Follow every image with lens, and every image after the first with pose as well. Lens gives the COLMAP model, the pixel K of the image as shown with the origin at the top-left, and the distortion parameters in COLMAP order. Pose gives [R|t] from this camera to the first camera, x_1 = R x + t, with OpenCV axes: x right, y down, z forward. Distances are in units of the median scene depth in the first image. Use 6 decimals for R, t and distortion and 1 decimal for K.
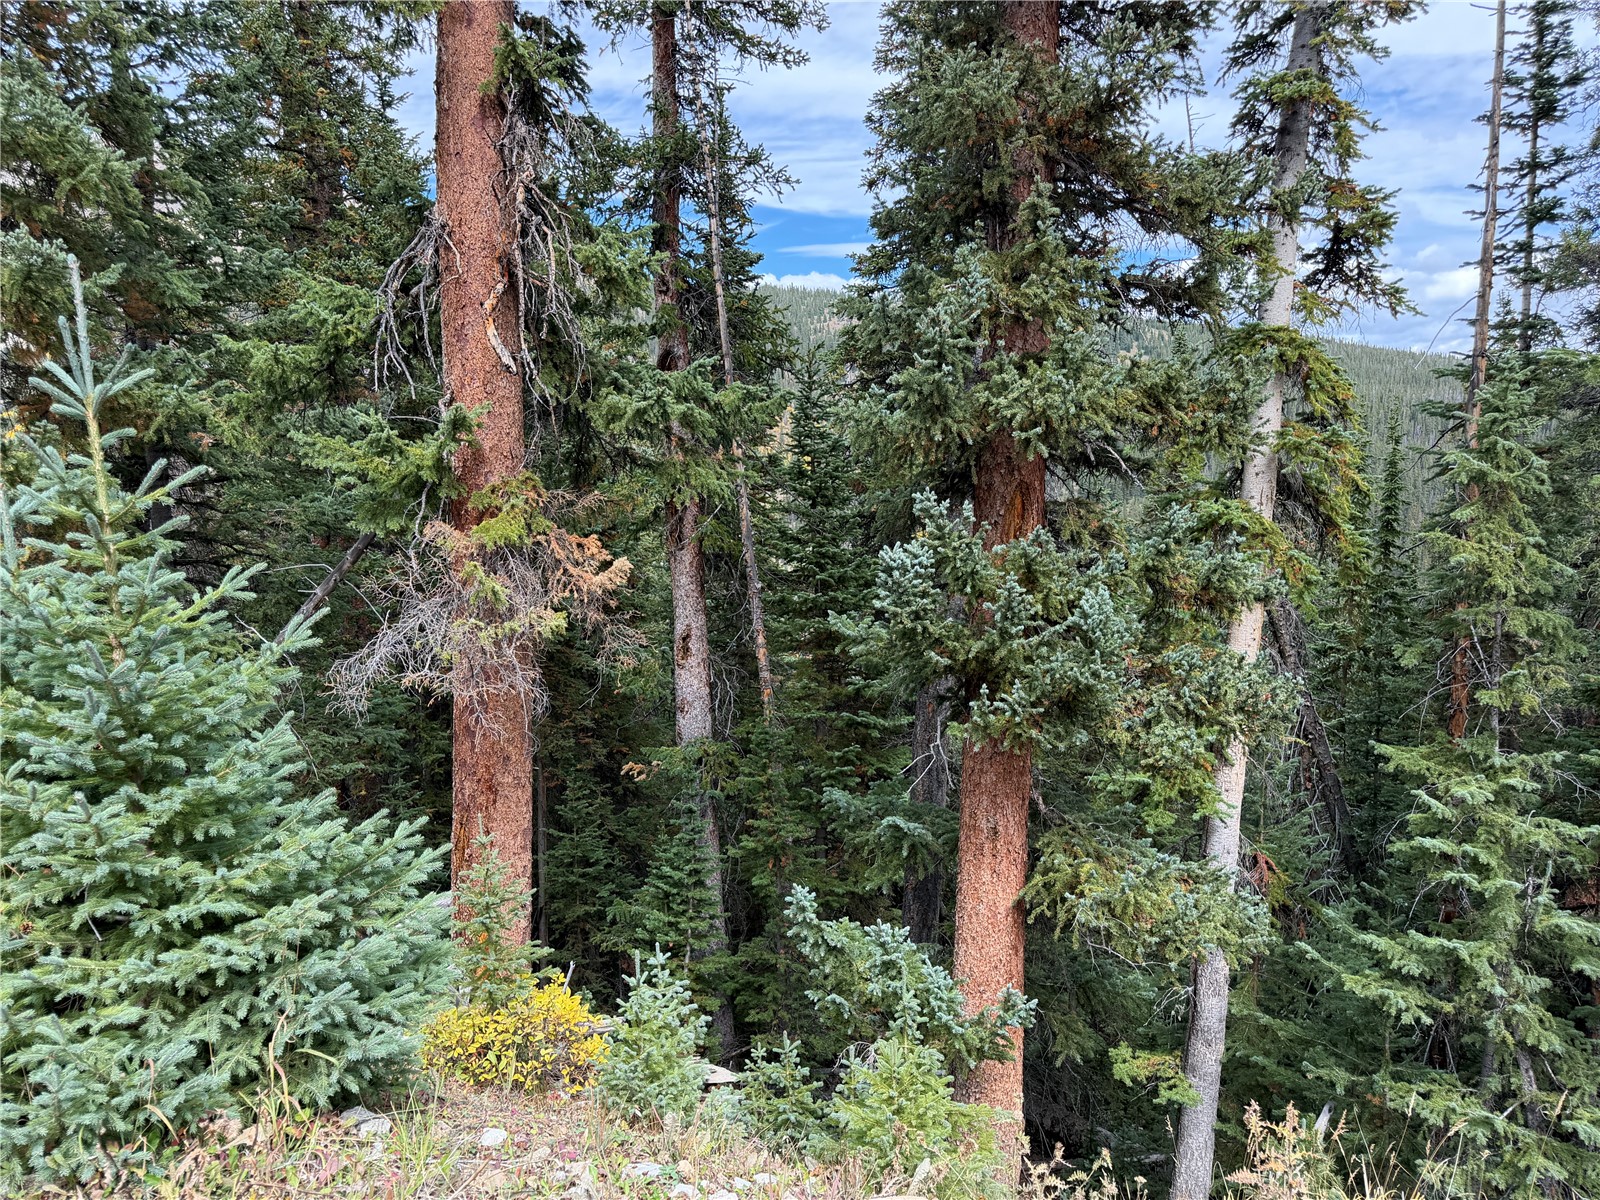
lens RADIAL K [[1206.4, 0, 804.2], [0, 1206.4, 598.4], [0, 0, 1]] dist [0.052589, -0.060703]
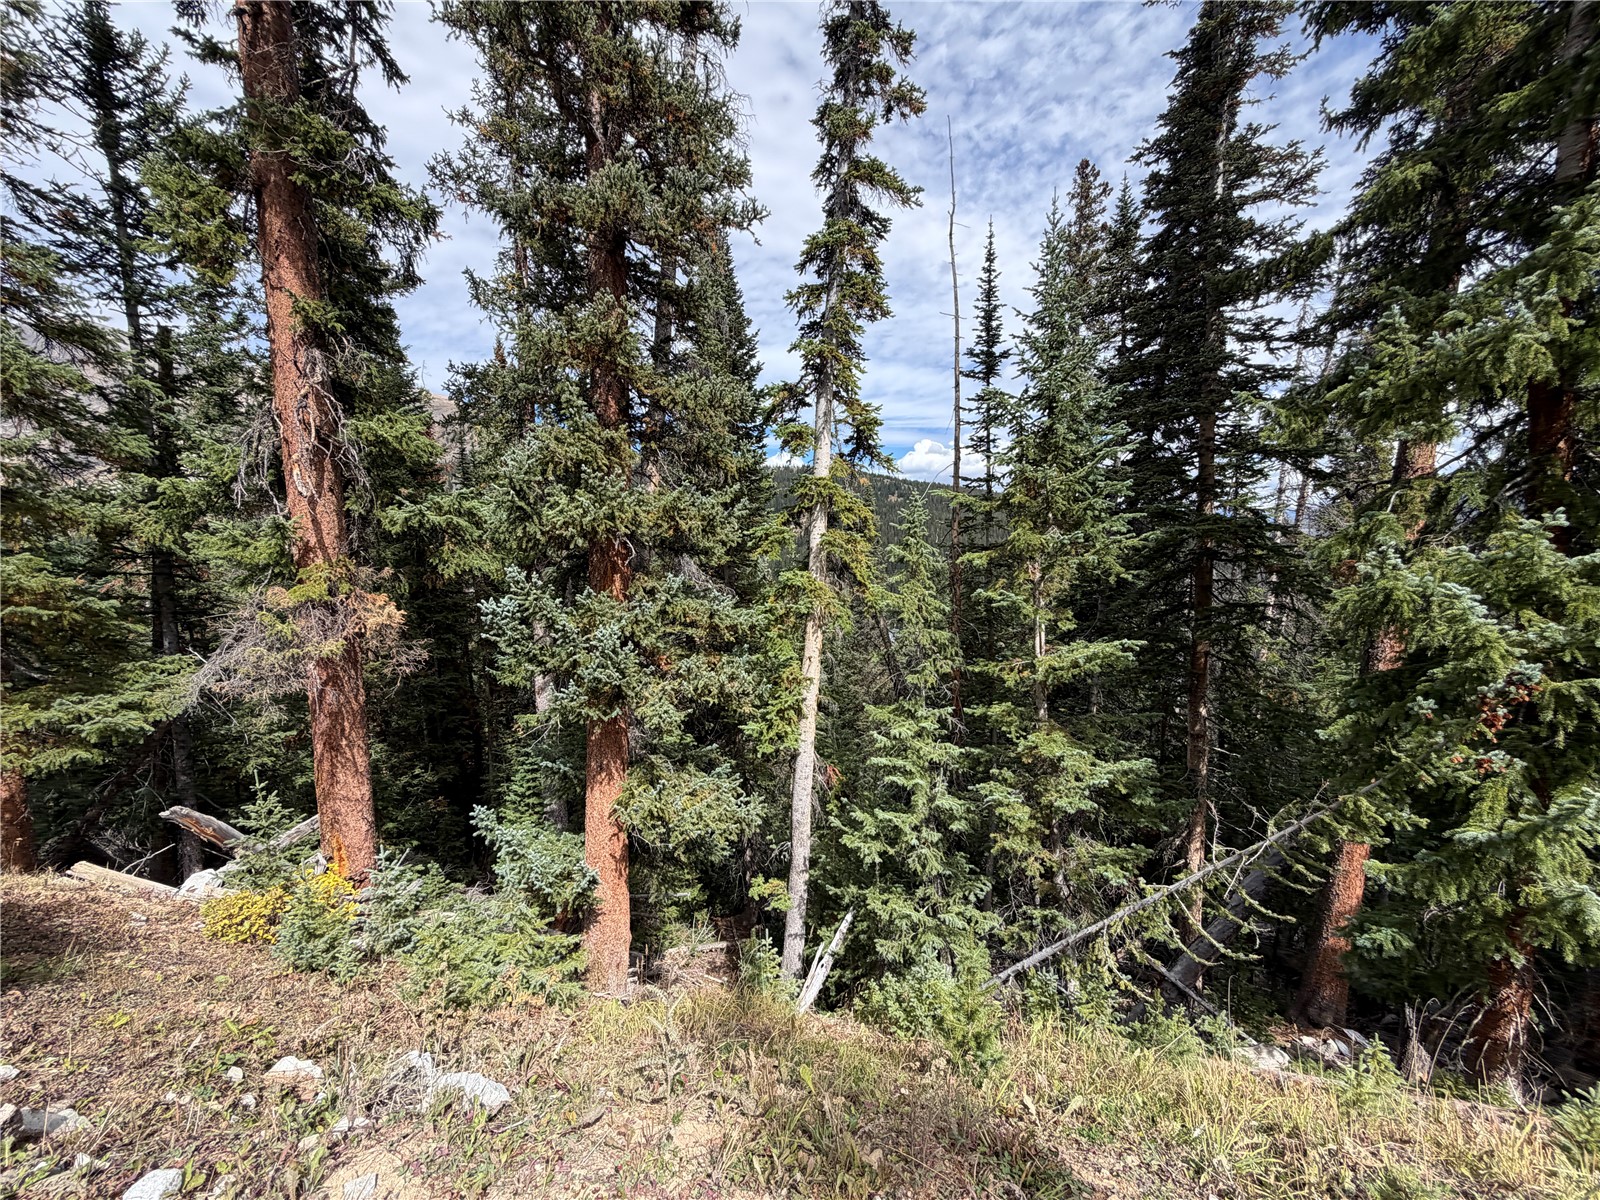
lens RADIAL K [[636.5, 0, 796.4], [0, 636.5, 599.1], [0, 0, 1]] dist [0.000941, -0.000211]
pose [[0.994226, -0.010263, 0.106814, 0.290398], [0.014341, 0.999194, -0.037482, -0.004682], [-0.106344, 0.038798, 0.993572, 0.065631]]
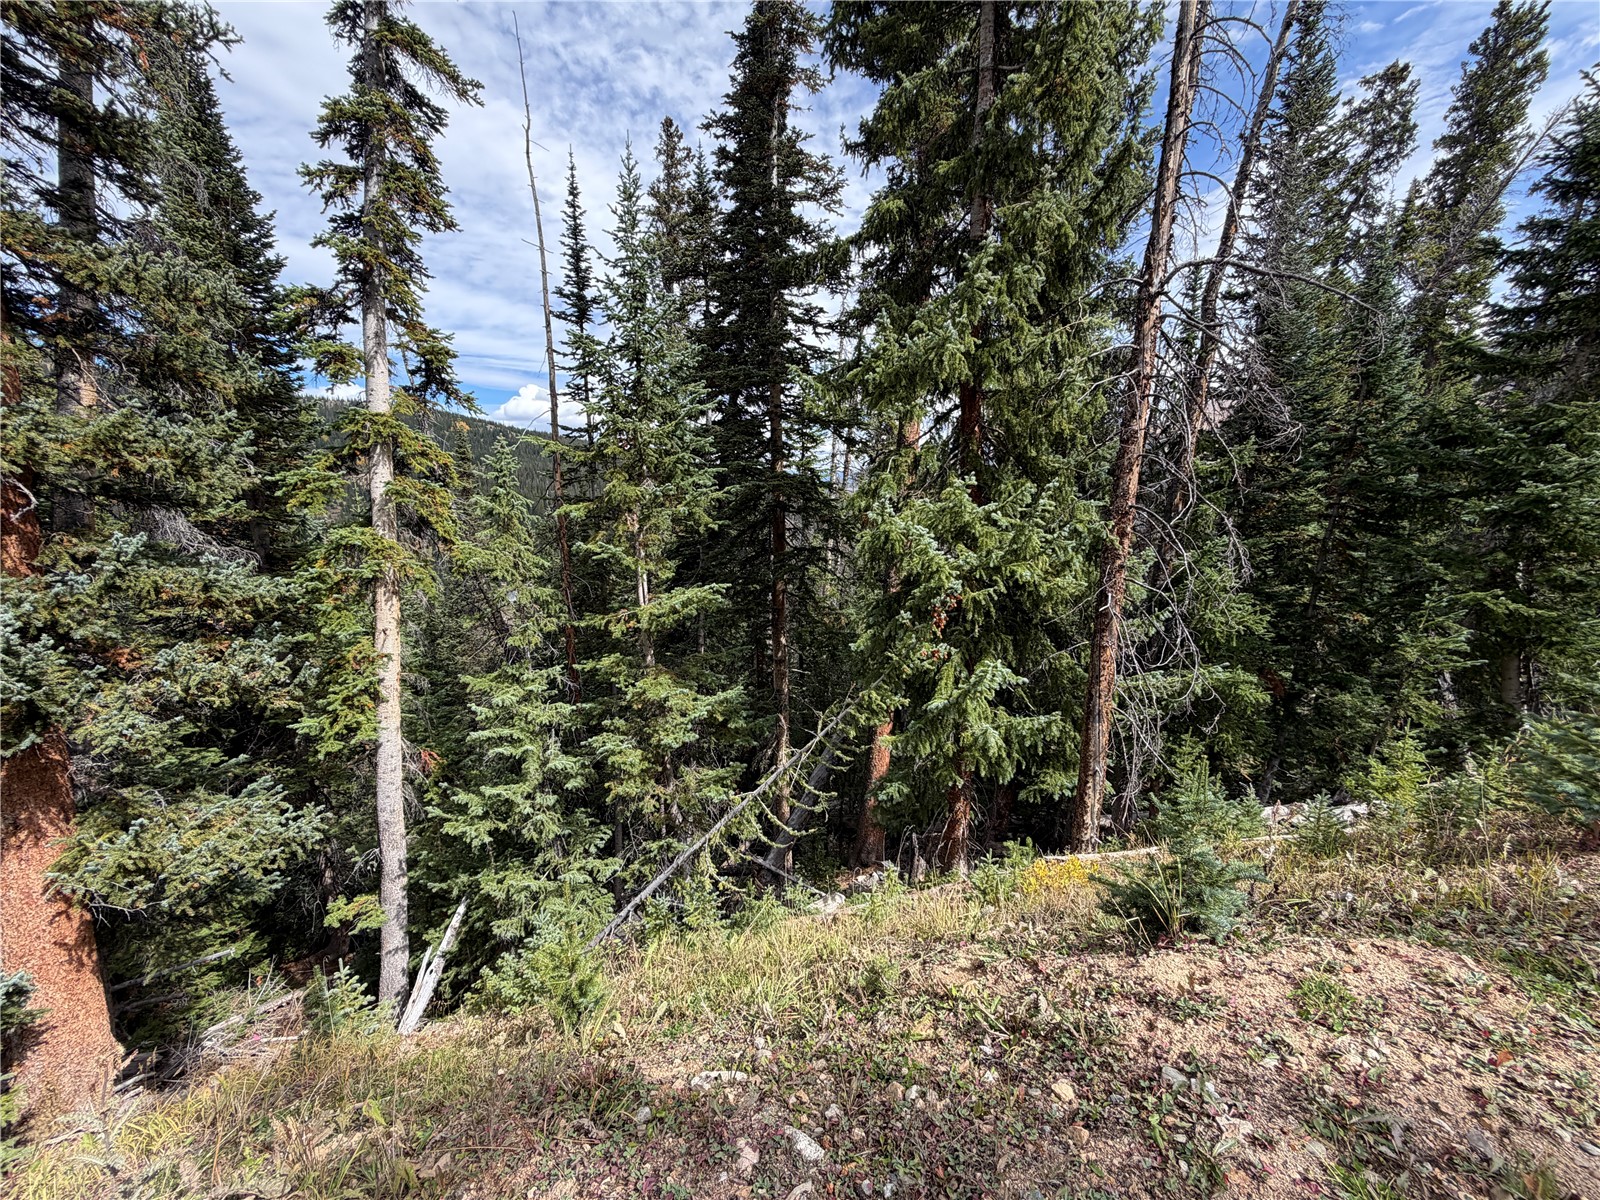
lens RADIAL K [[636.5, 0, 796.8], [0, 636.5, 600.1], [0, 0, 1]] dist [0.000941, -0.000211]
pose [[0.773083, -0.094957, 0.627157, 0.318338], [0.073418, 0.995481, 0.060224, -0.000246], [-0.630042, -0.000513, 0.776561, 0.061949]]
